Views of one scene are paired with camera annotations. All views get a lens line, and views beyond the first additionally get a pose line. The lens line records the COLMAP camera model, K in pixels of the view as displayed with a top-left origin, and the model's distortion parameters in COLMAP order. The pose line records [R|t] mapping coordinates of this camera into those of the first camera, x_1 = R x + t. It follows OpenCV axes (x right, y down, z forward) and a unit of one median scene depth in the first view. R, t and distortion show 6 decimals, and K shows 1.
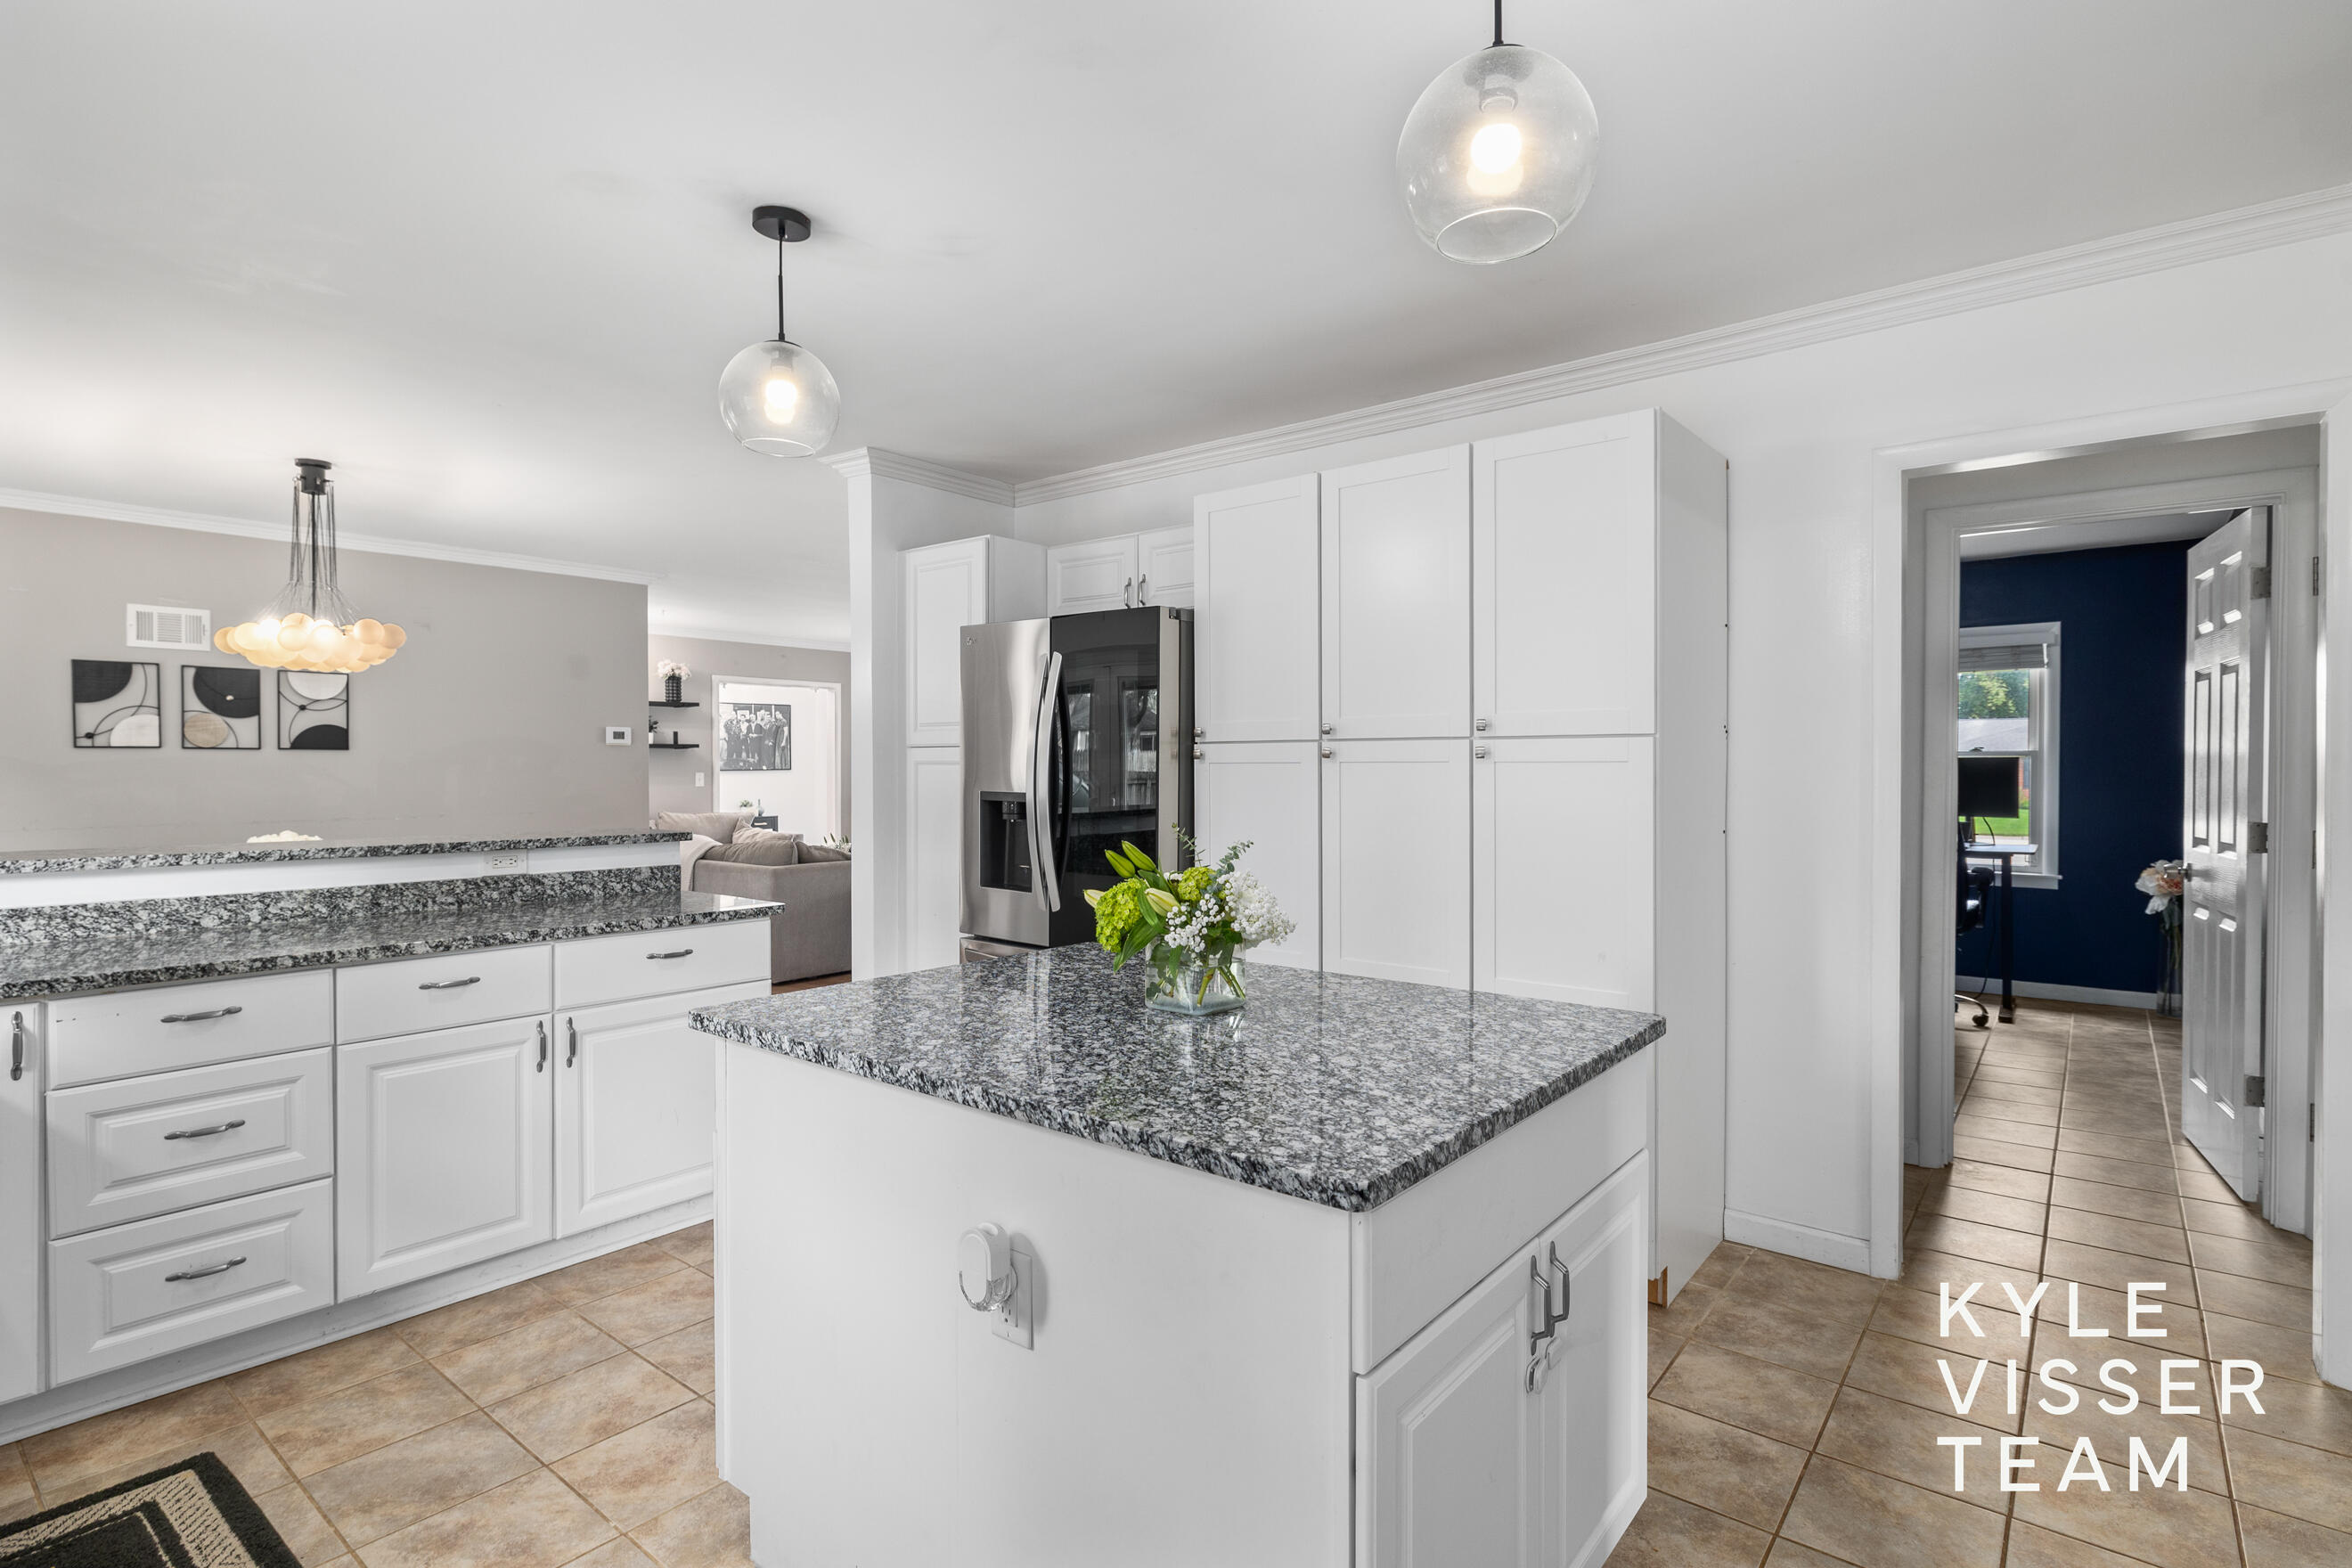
lens RADIAL K [[1158.6, 0, 1181.4], [0, 1158.6, 775.3], [0, 0, 1]] dist [-0.003856, 0.000580]
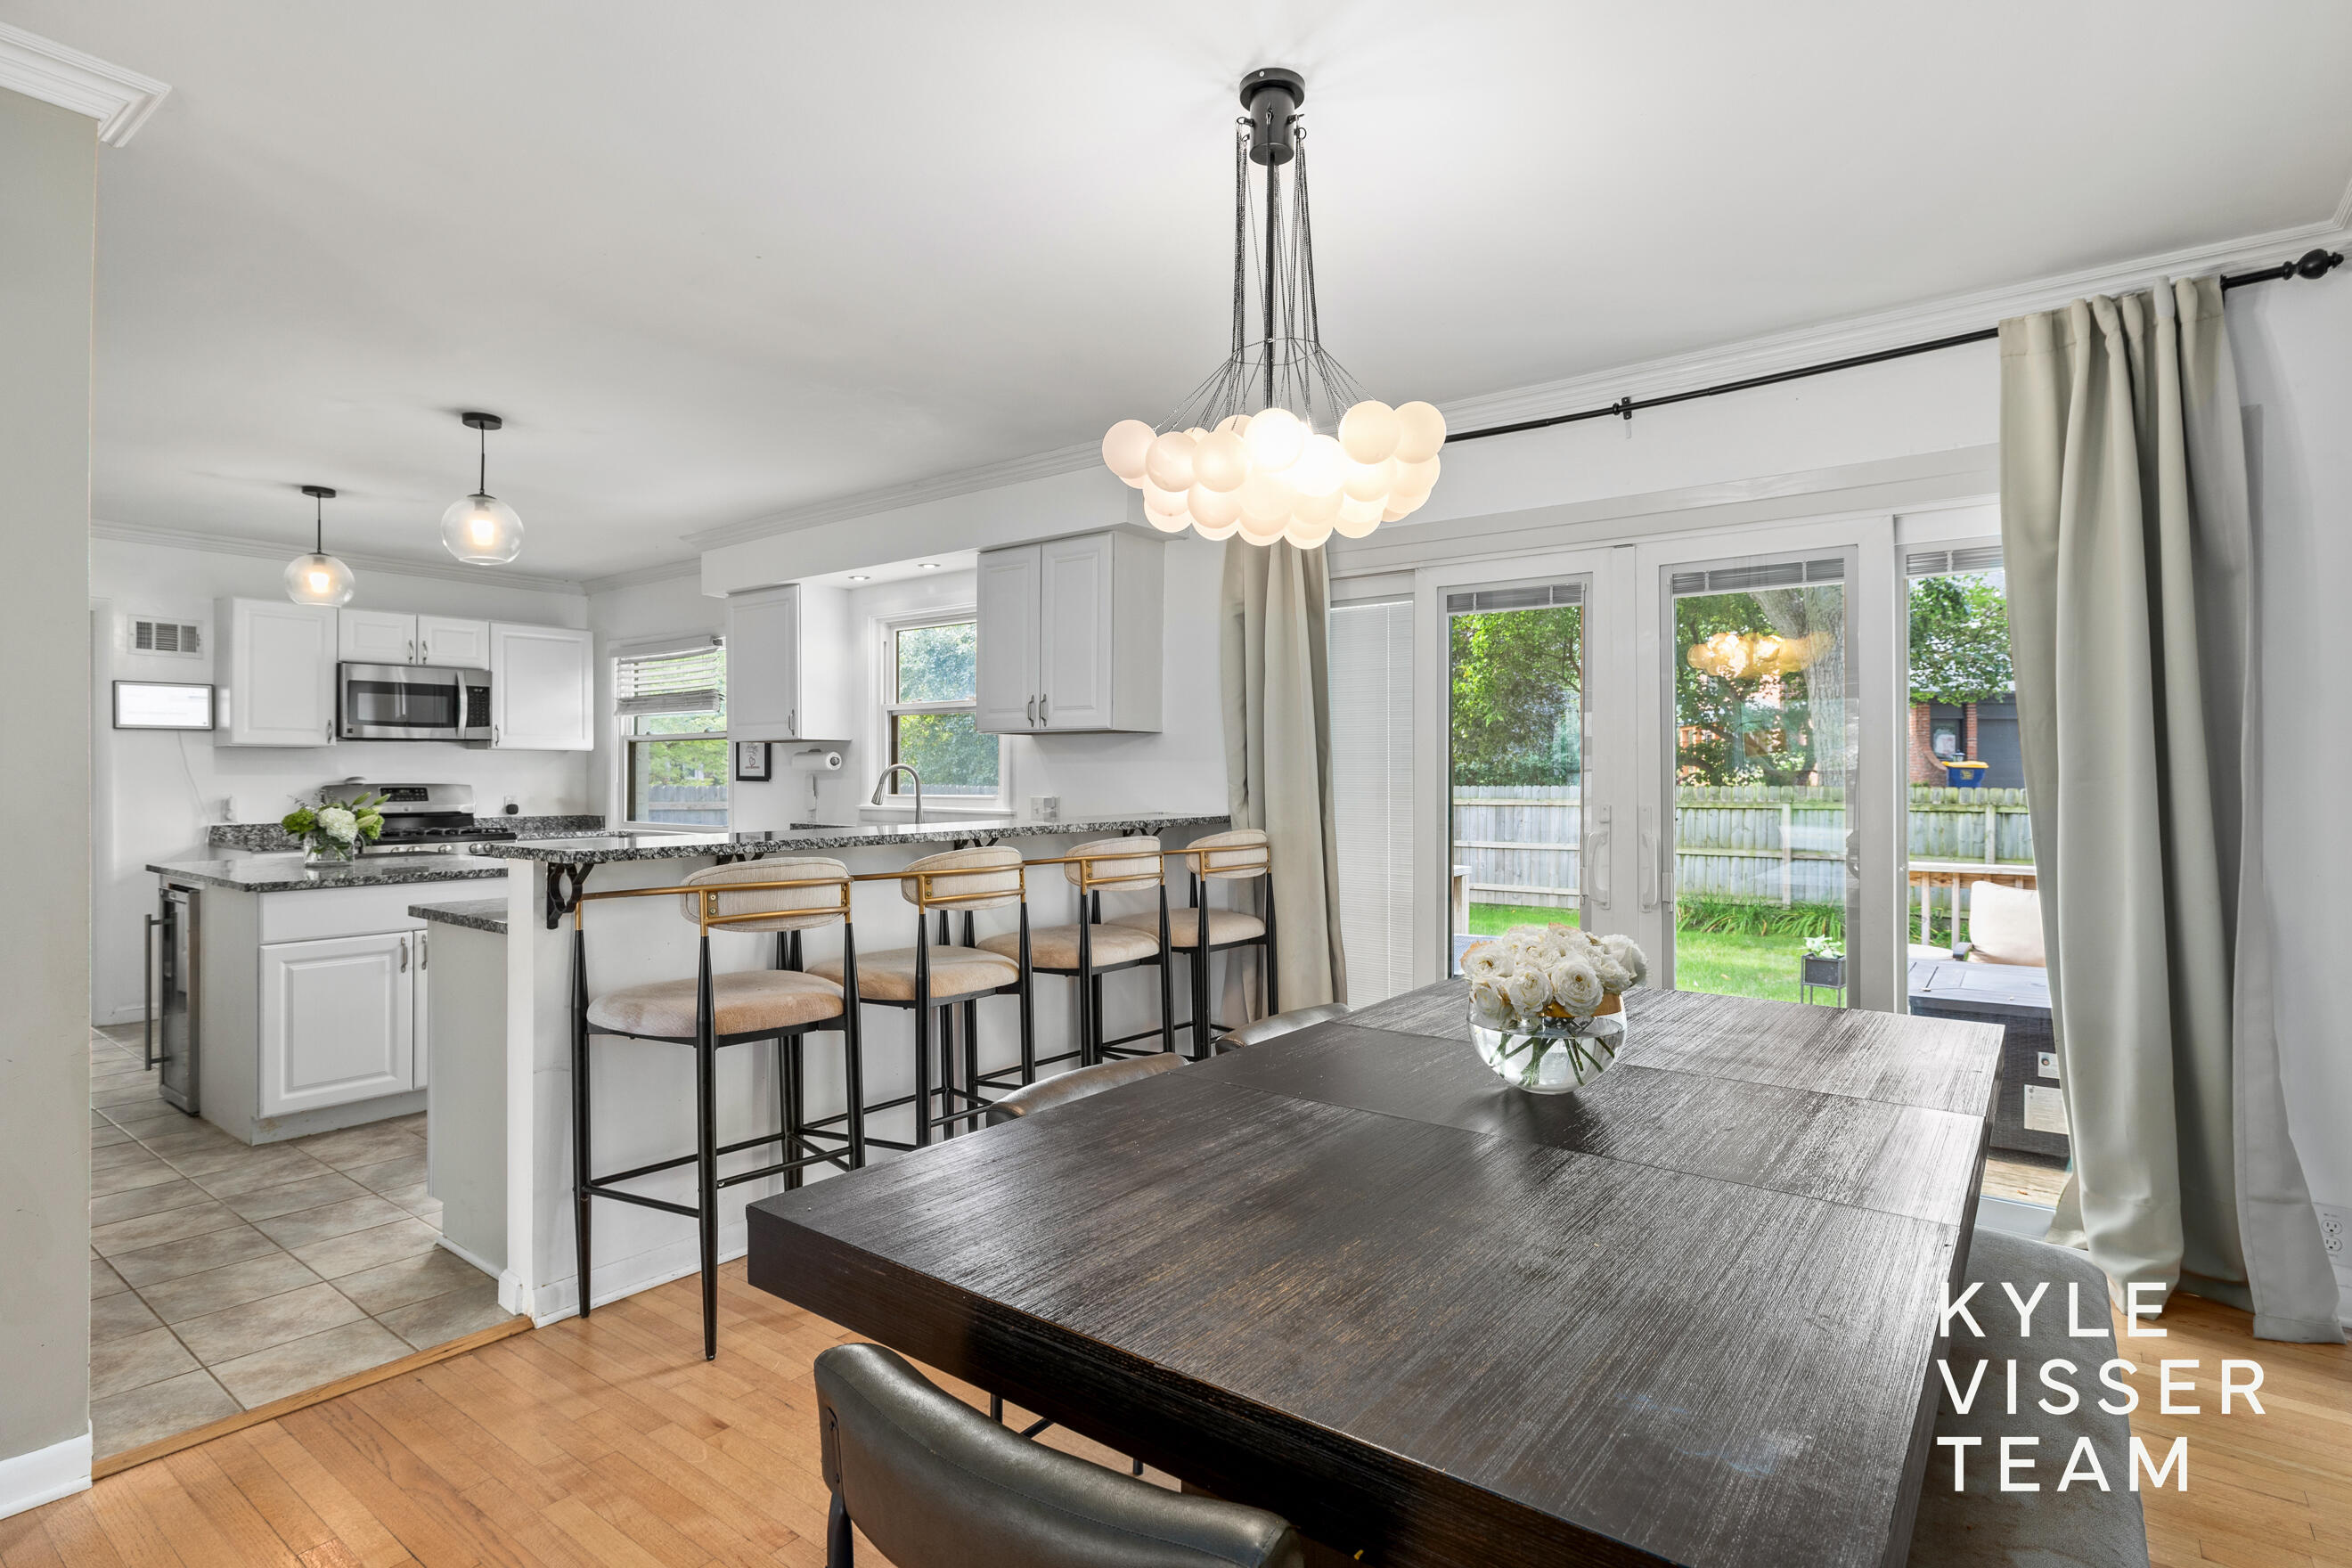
lens RADIAL K [[1182.6, 0, 1177.6], [0, 1182.6, 776.3], [0, 0, 1]] dist [-0.003813, -0.000215]
pose [[-0.999663, 0.000454, -0.025939, -0.952573], [0.000198, 0.999952, 0.009841, 0.000216], [0.025943, 0.009833, -0.999615, 2.008845]]
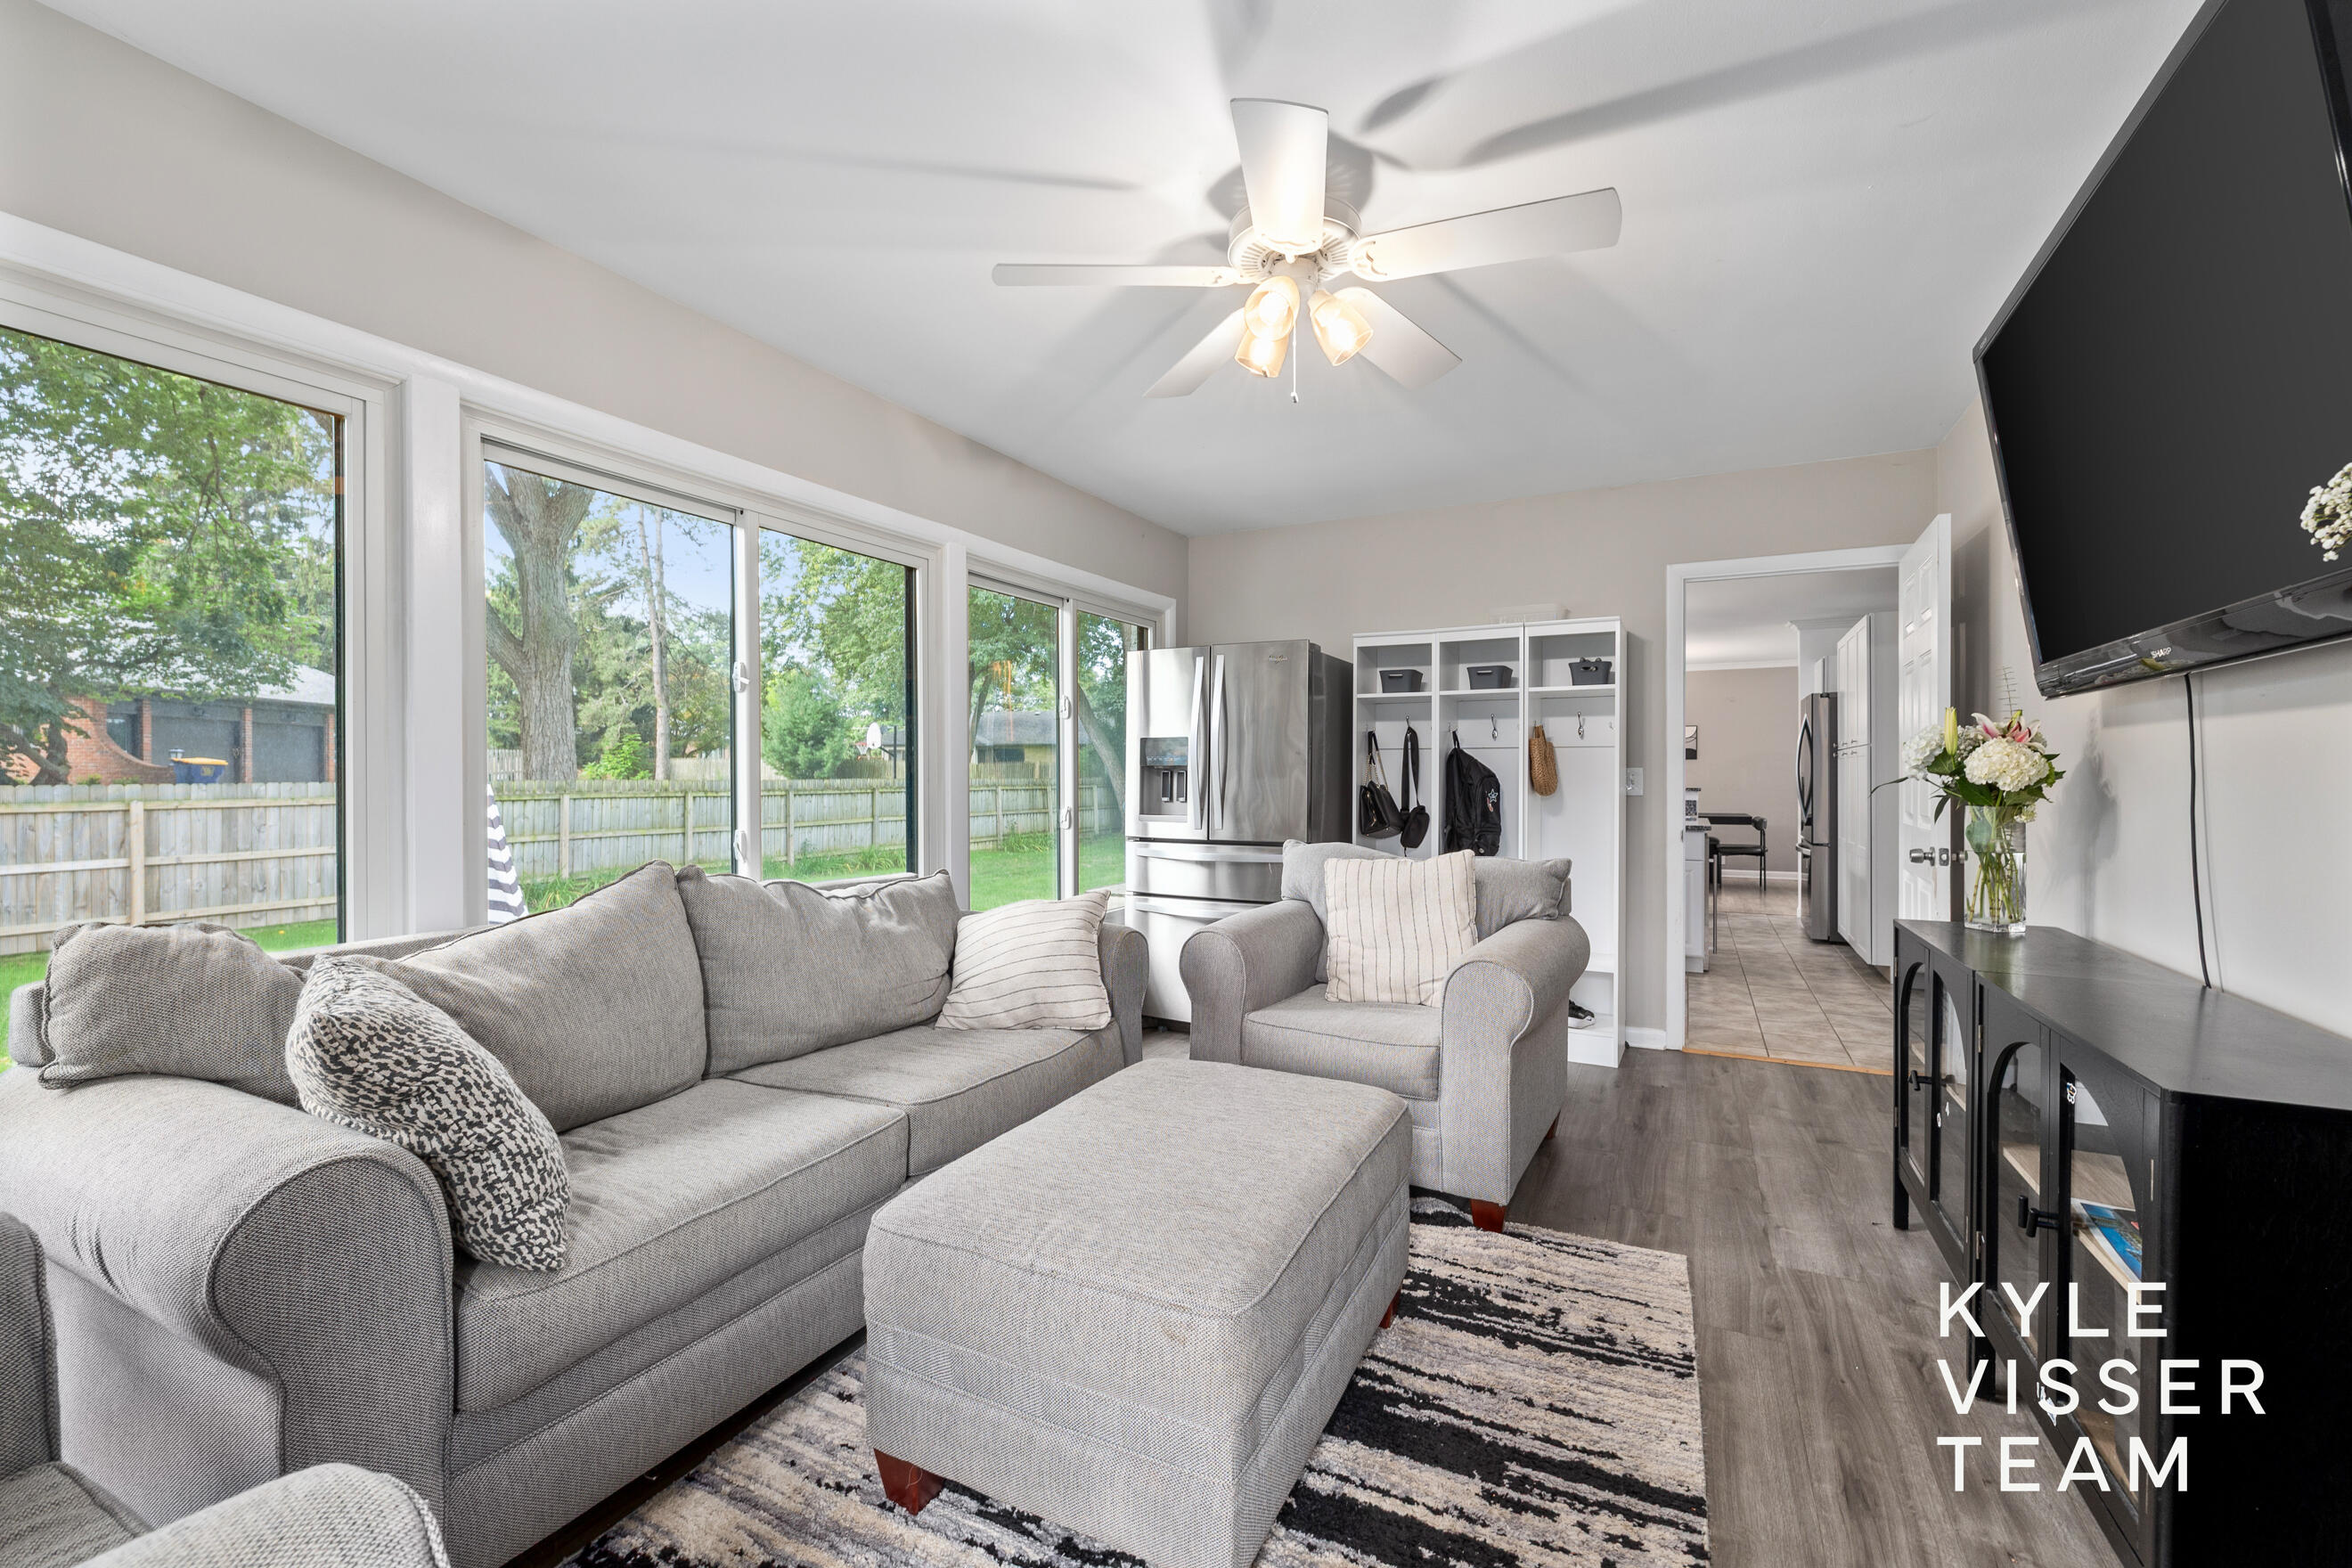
lens RADIAL K [[993.3, 0, 1177.4], [0, 993.3, 776.6], [0, 0, 1]] dist [0.001937, 0.000069]
pose [[0.206747, 0.002725, -0.978391, 1.777745], [-0.009365, 0.999956, 0.000806, 0.037300], [0.978350, 0.008996, 0.206763, -0.735052]]
